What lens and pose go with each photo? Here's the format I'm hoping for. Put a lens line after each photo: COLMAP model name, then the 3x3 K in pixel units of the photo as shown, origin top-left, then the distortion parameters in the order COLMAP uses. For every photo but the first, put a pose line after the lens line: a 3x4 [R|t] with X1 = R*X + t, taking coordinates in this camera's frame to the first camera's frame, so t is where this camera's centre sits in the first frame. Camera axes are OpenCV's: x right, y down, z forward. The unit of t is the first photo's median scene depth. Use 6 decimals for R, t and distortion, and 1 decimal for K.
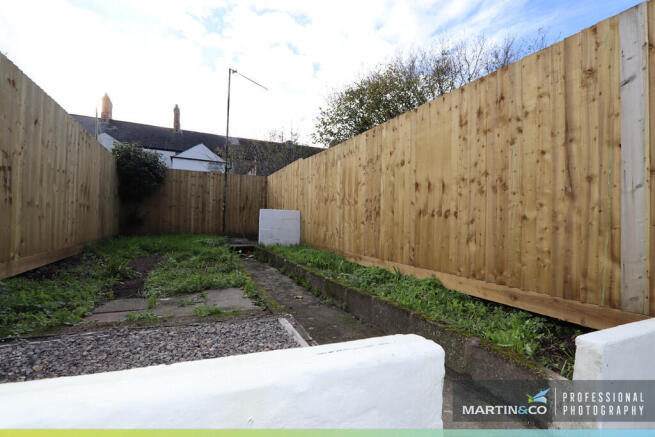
lens RADIAL K [[300.7, 0, 326.4], [0, 300.7, 219.6], [0, 0, 1]] dist [0.000495, 0.000649]
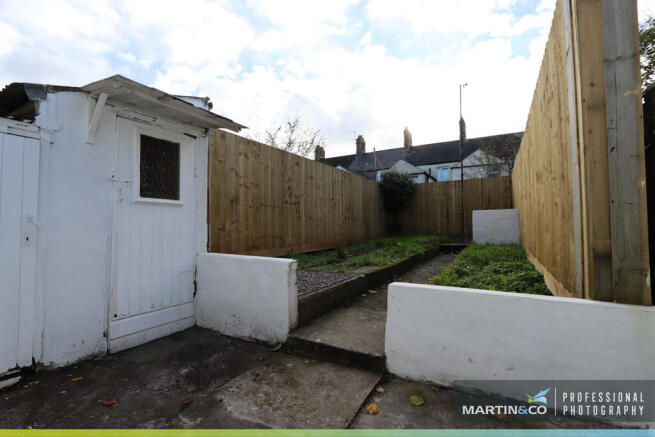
lens RADIAL K [[300.7, 0, 327.8], [0, 300.7, 216.7], [0, 0, 1]] dist [0.000495, 0.000649]
pose [[0.573179, -0.055495, -0.817549, 0.268153], [0.034417, 0.998454, -0.043645, 0.010041], [0.818707, -0.003122, 0.574202, -0.023703]]
